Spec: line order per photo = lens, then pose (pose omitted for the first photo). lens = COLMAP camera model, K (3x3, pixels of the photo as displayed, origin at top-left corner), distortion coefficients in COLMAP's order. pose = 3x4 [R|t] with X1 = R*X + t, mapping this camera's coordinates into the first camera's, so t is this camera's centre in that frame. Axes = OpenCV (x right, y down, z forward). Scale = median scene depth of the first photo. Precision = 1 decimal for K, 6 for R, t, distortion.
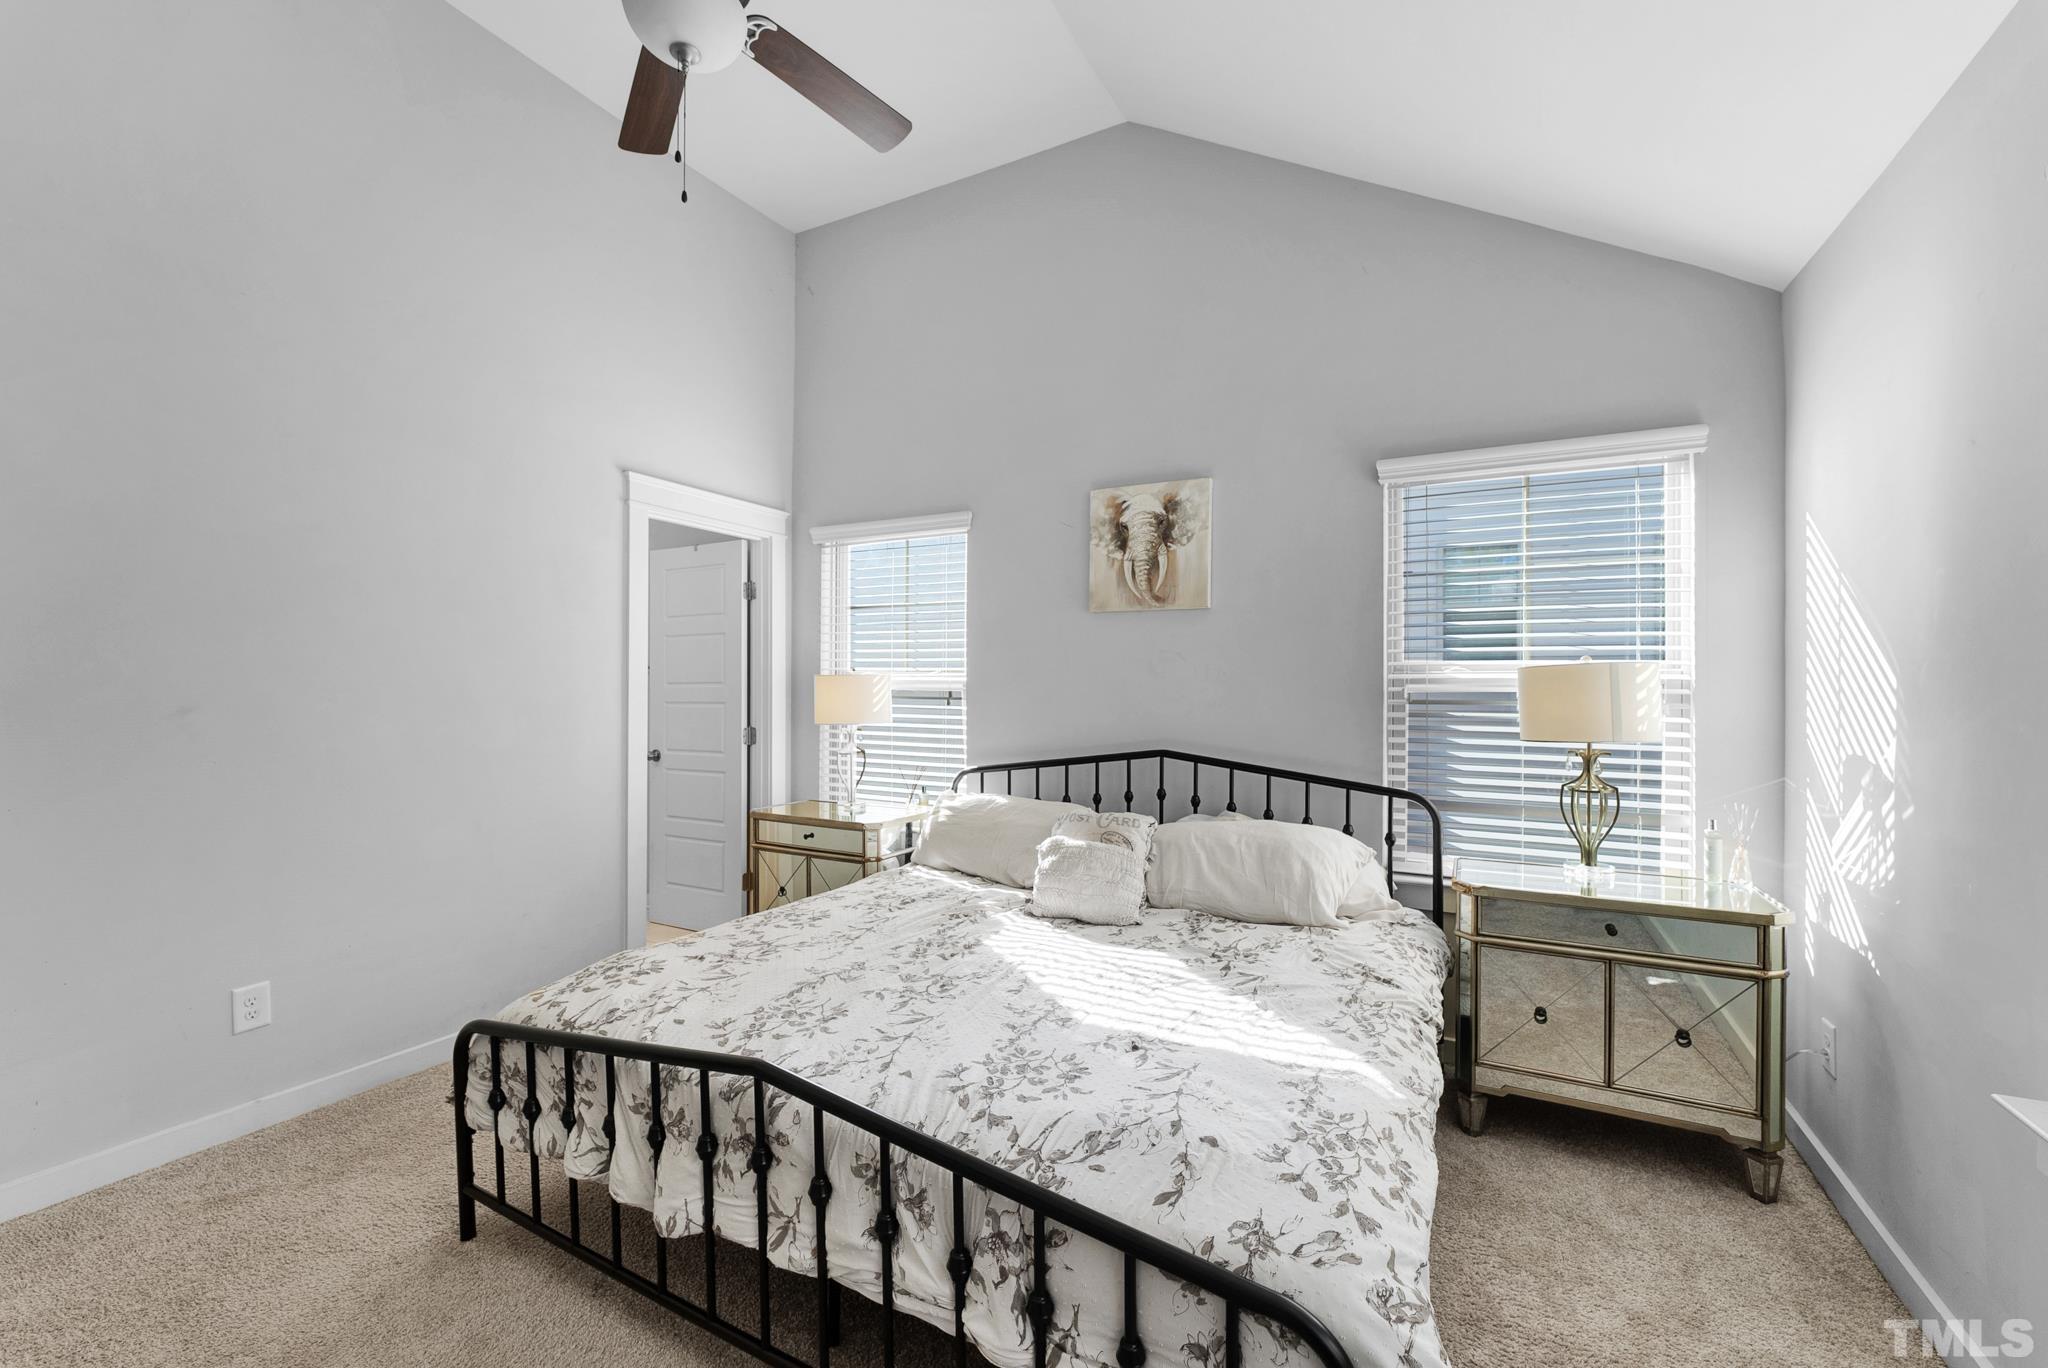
lens RADIAL K [[831.0, 0, 1028.5], [0, 831.0, 685.7], [0, 0, 1]] dist [-0.000845, 0.000061]
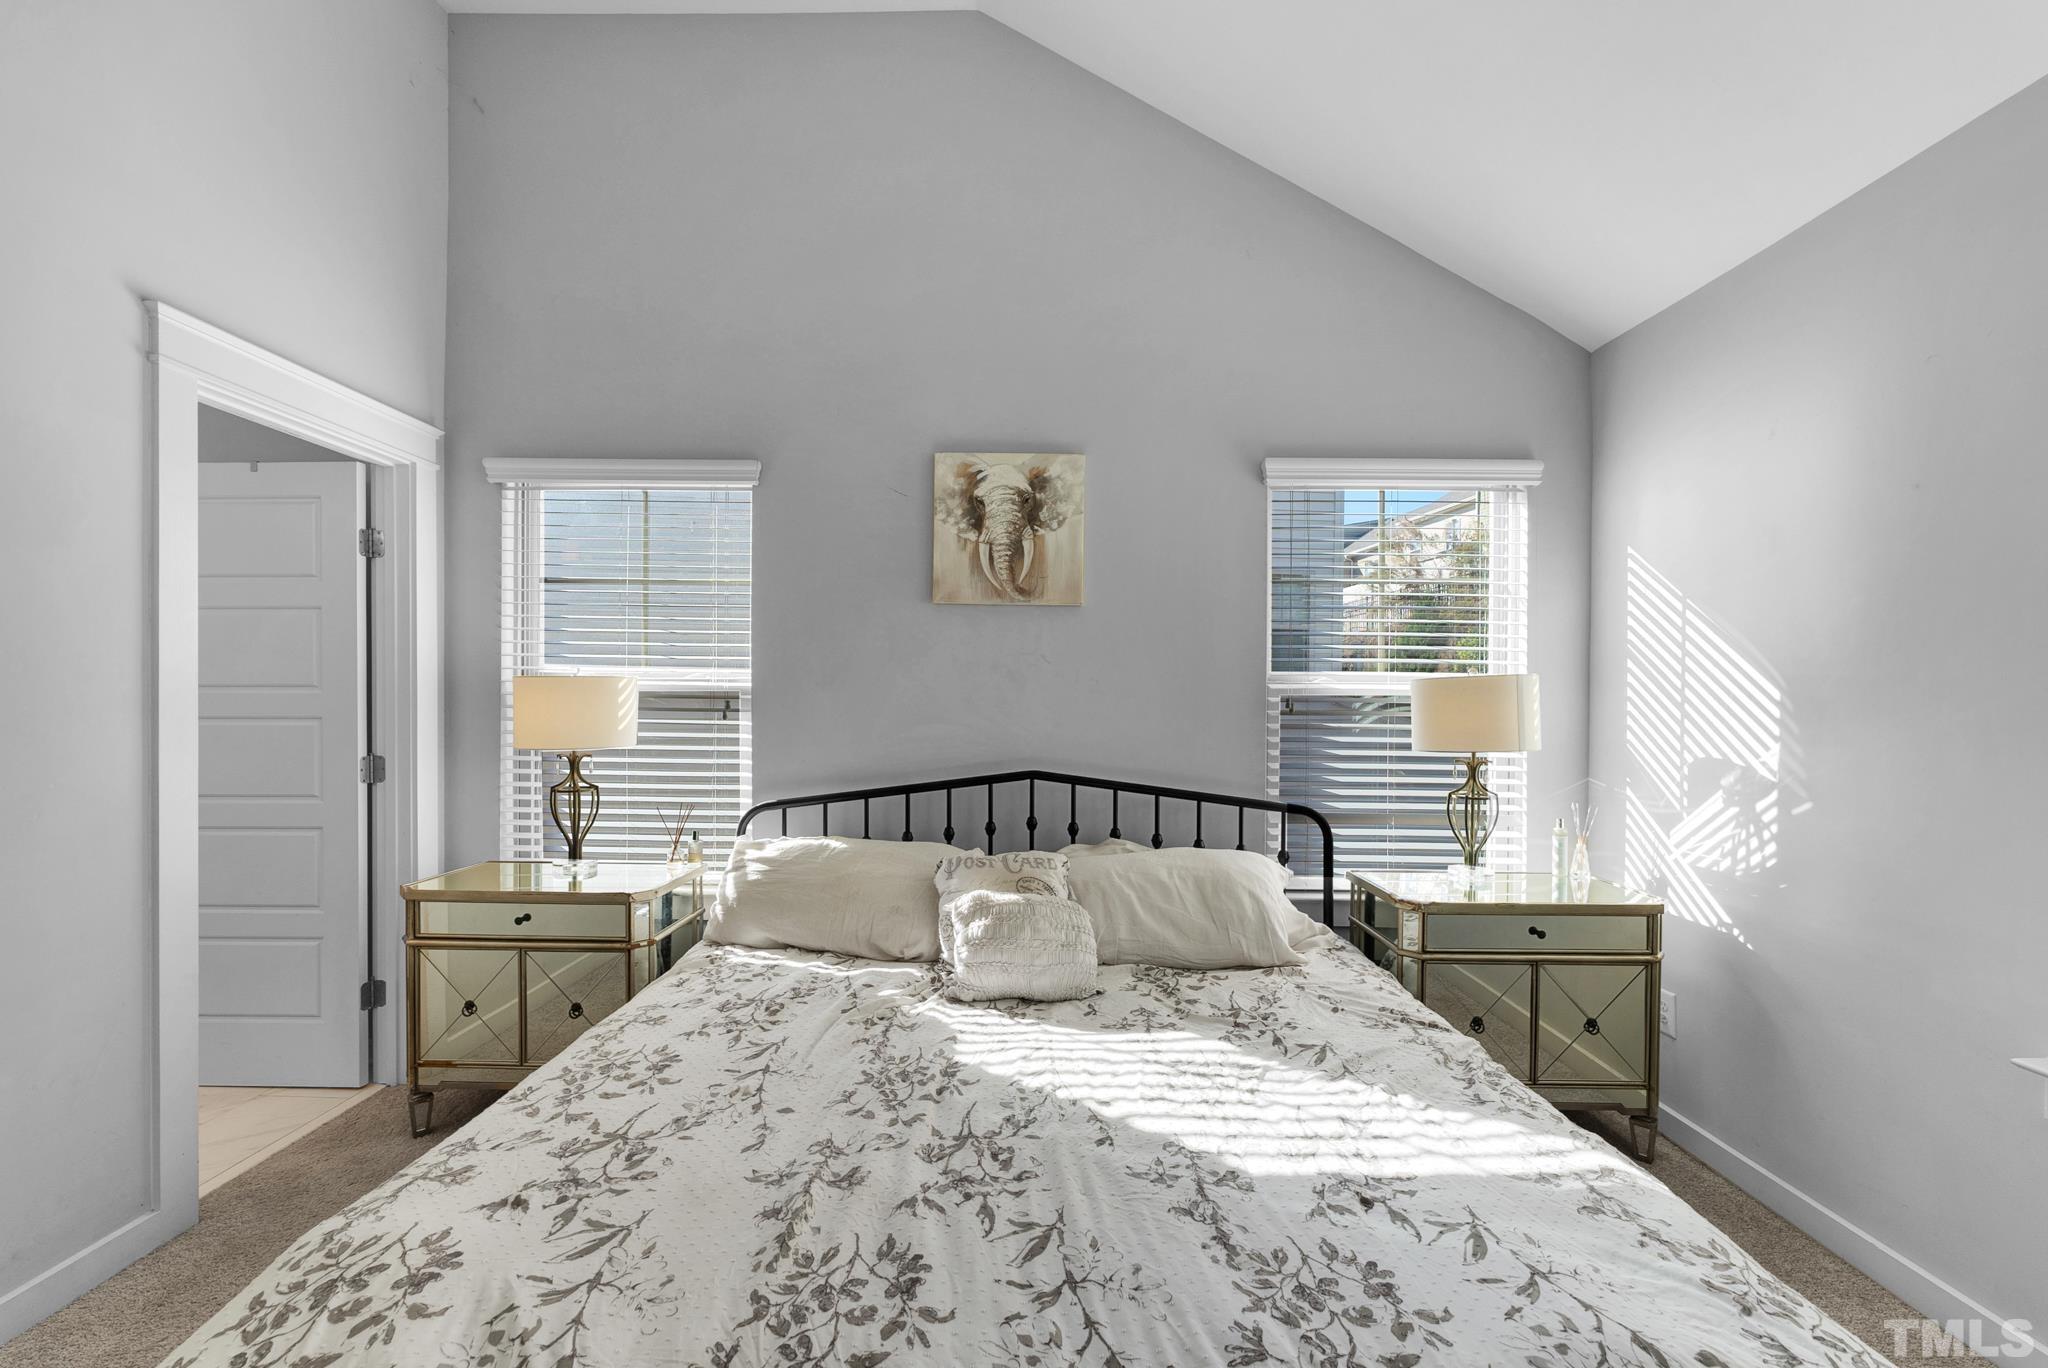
lens RADIAL K [[831.0, 0, 1023.9], [0, 831.0, 702.3], [0, 0, 1]] dist [-0.000845, 0.000061]
pose [[0.889354, 0.001217, 0.457218, -0.277507], [-0.005402, 0.999955, 0.007846, 0.001628], [-0.457188, -0.009448, 0.889320, 0.303989]]
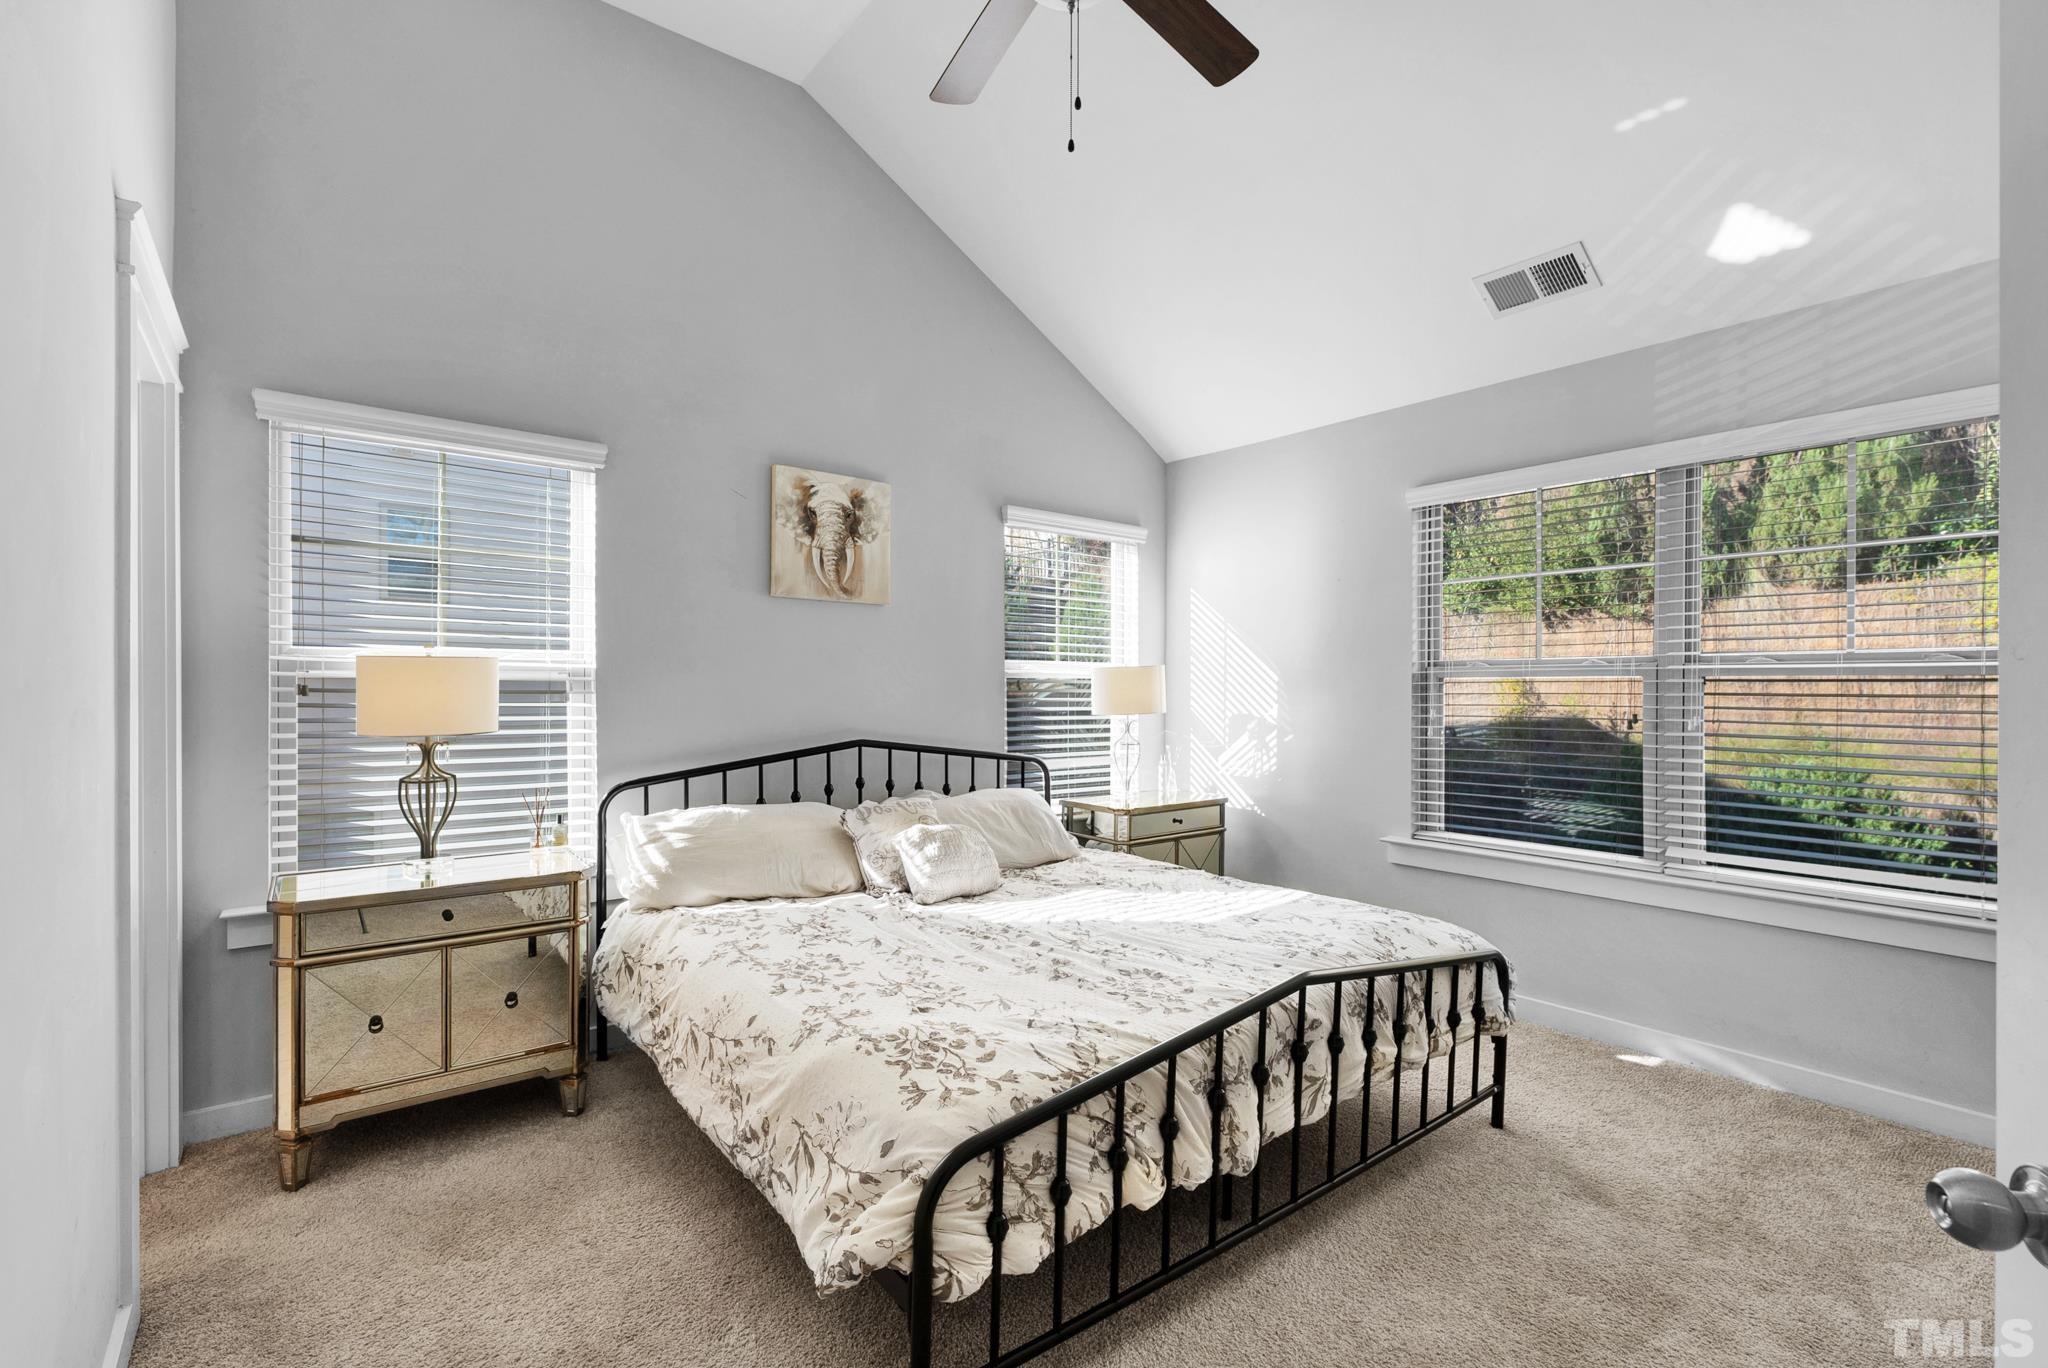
lens RADIAL K [[903.0, 0, 1020.4], [0, 903.0, 682.1], [0, 0, 1]] dist [0.005988, -0.000365]
pose [[0.405833, -0.000783, 0.913947, -0.928786], [-0.007243, 0.999965, 0.004073, 0.000166], [-0.913919, -0.008272, 0.405813, 0.438486]]
